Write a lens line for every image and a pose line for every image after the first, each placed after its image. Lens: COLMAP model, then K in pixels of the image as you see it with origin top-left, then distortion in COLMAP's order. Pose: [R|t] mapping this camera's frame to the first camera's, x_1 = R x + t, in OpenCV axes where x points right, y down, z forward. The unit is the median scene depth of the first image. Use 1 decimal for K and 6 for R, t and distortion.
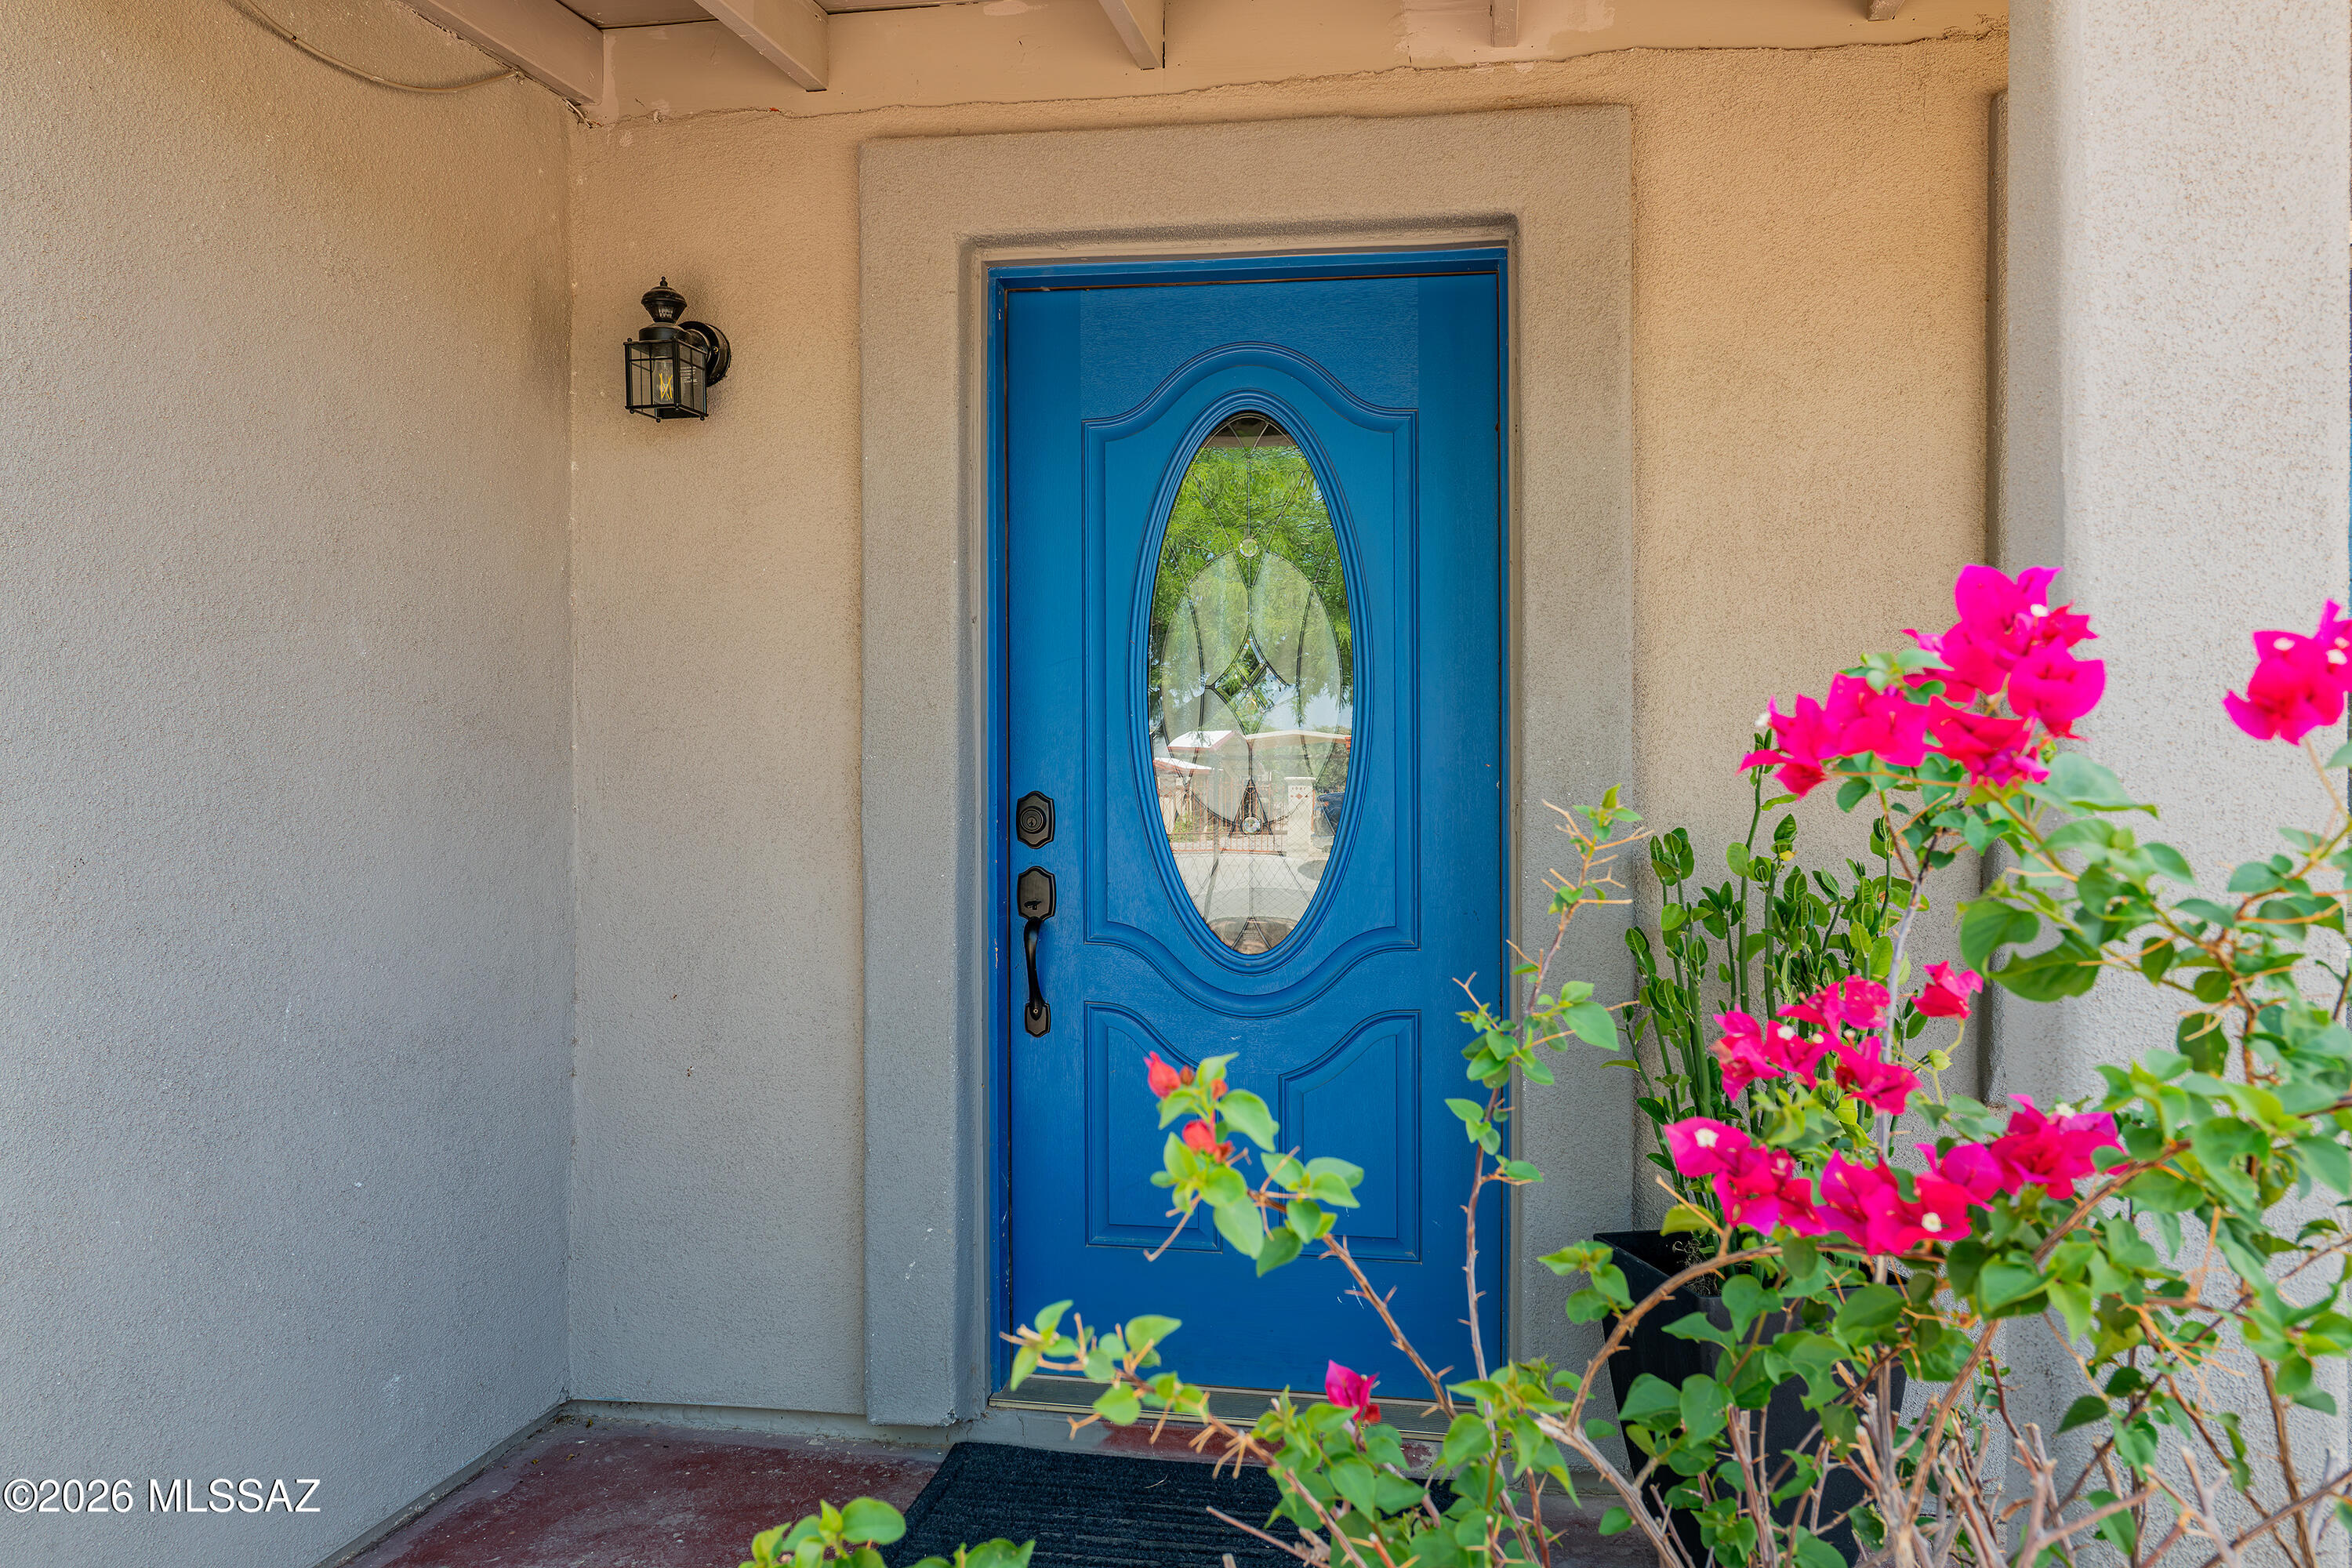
lens RADIAL K [[1593.0, 0, 1177.1], [0, 1593.0, 798.6], [0, 0, 1]] dist [-0.001486, 0.004147]
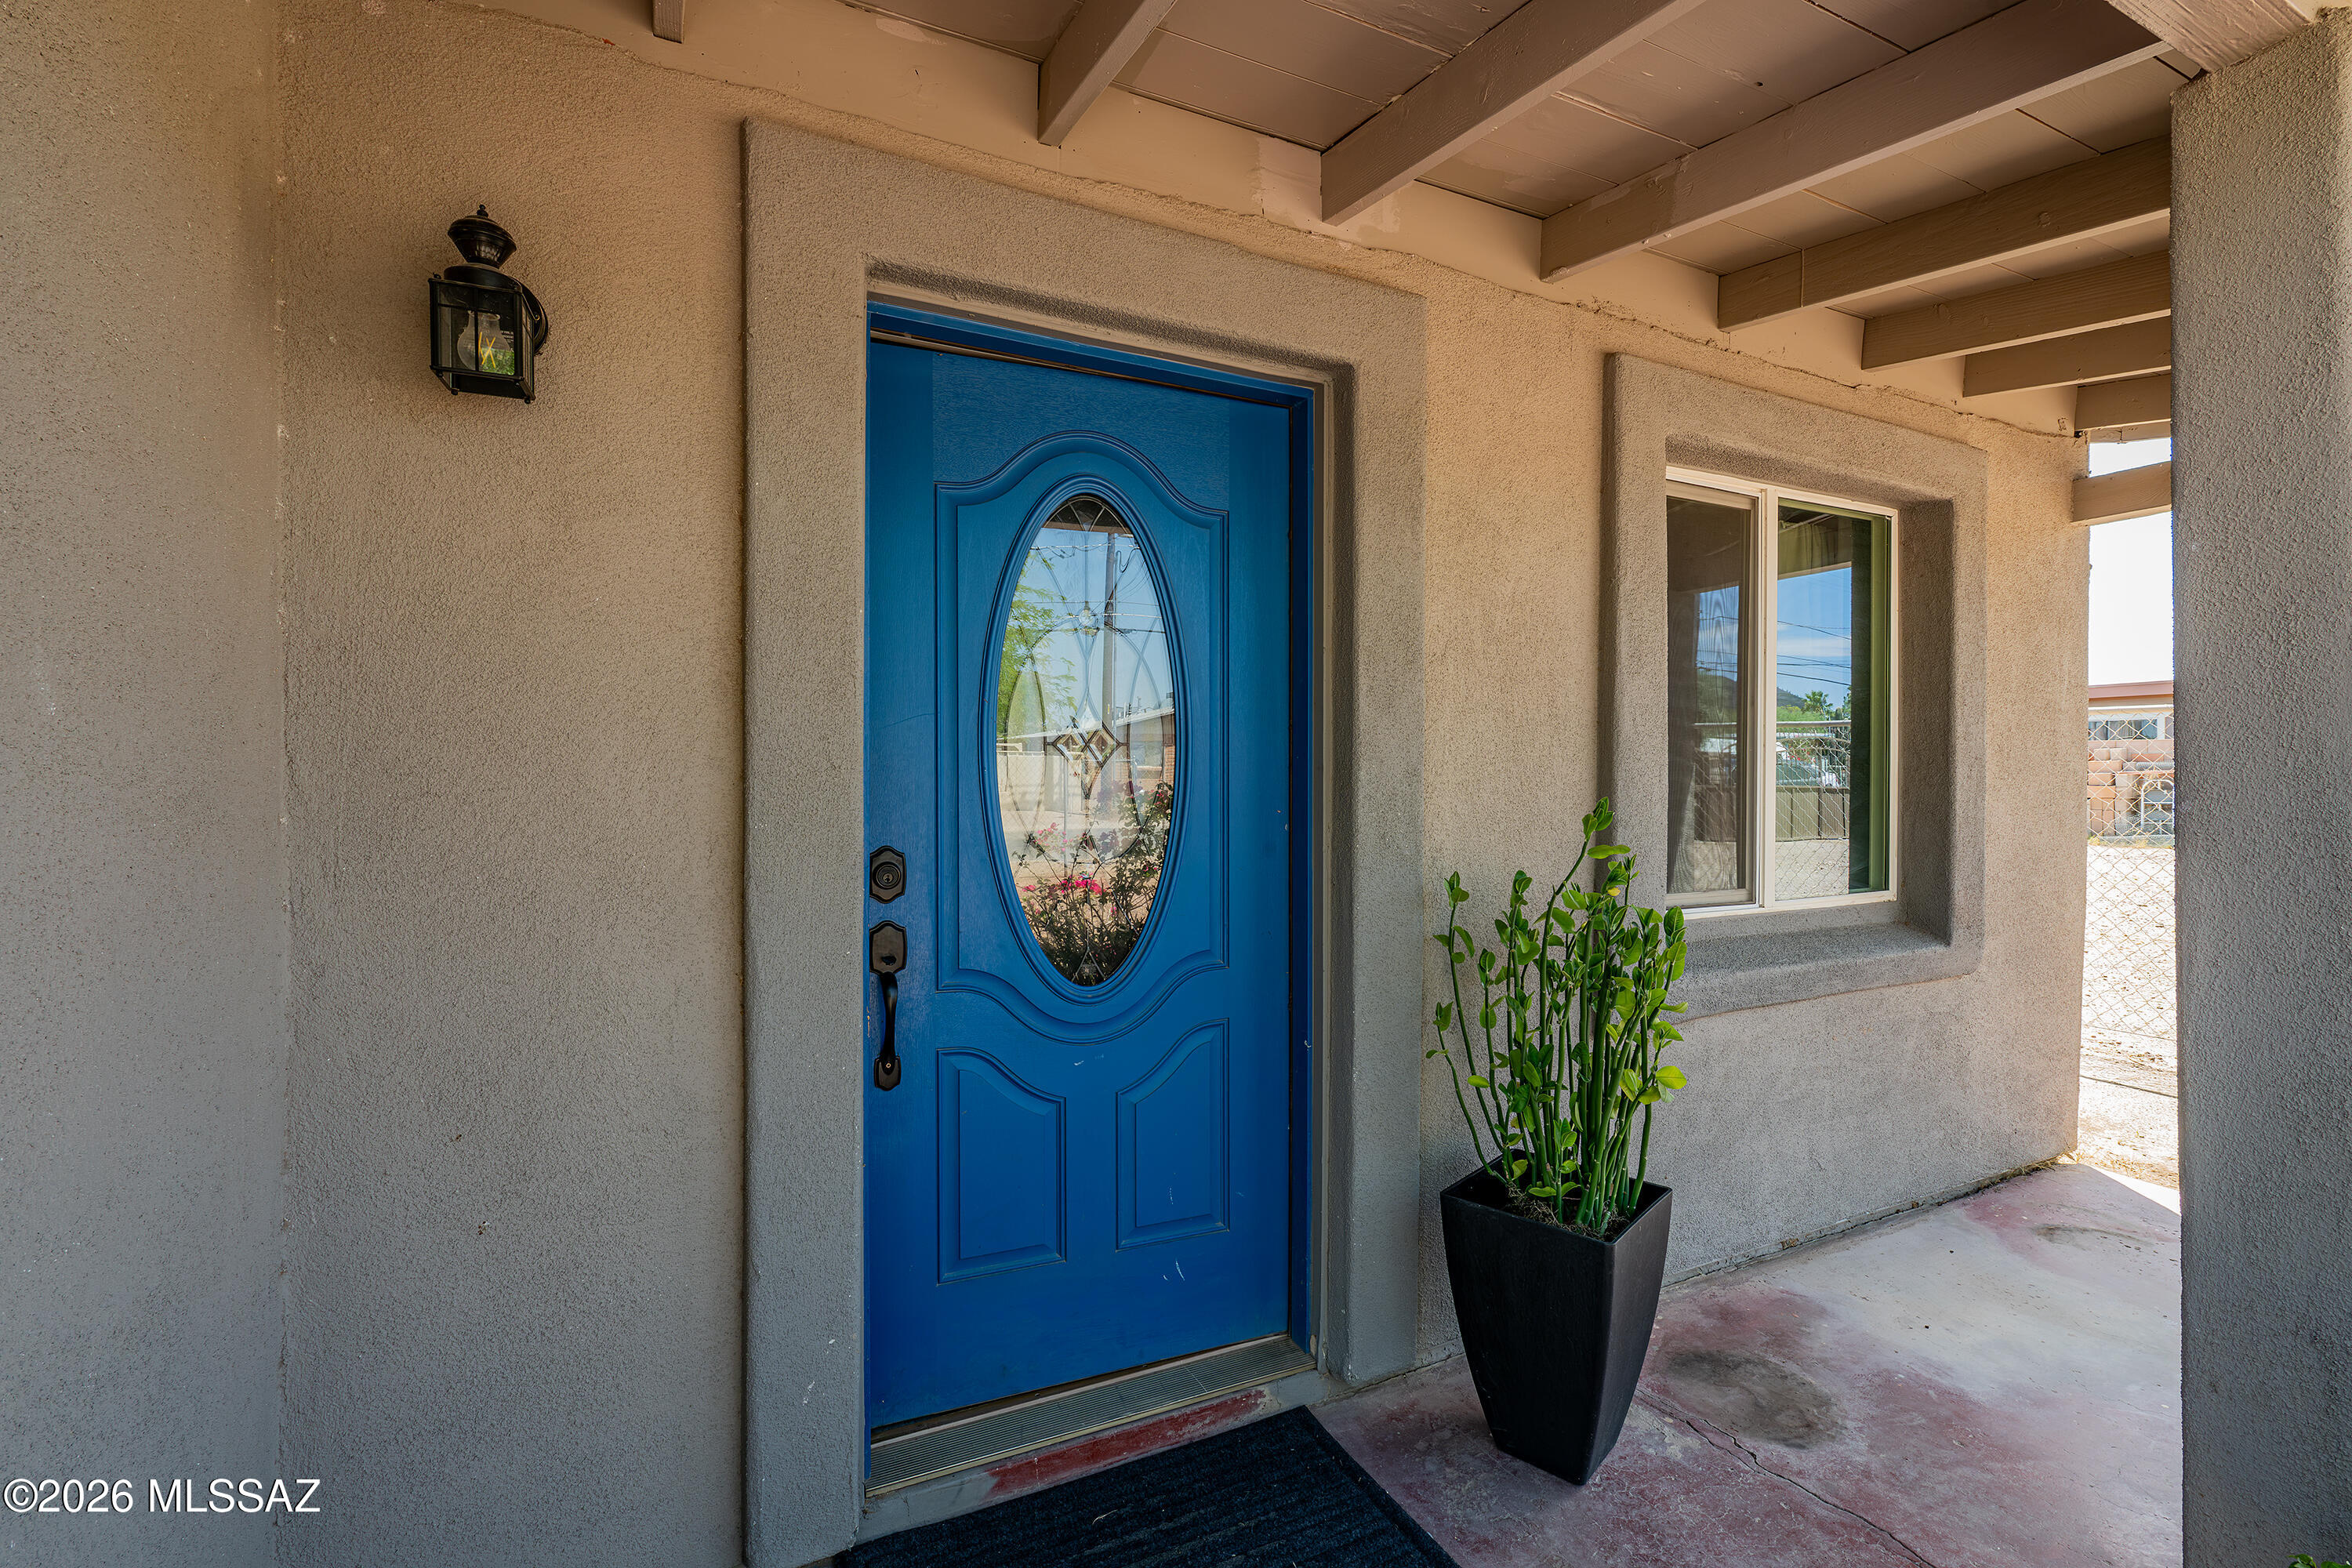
lens RADIAL K [[1041.6, 0, 1188.0], [0, 1041.6, 767.1], [0, 0, 1]] dist [0.005377, -0.000968]
pose [[0.820208, -0.005907, 0.572035, -0.320647], [0.003821, 0.999981, 0.004847, -0.058750], [-0.572052, -0.001790, 0.820215, 0.385292]]
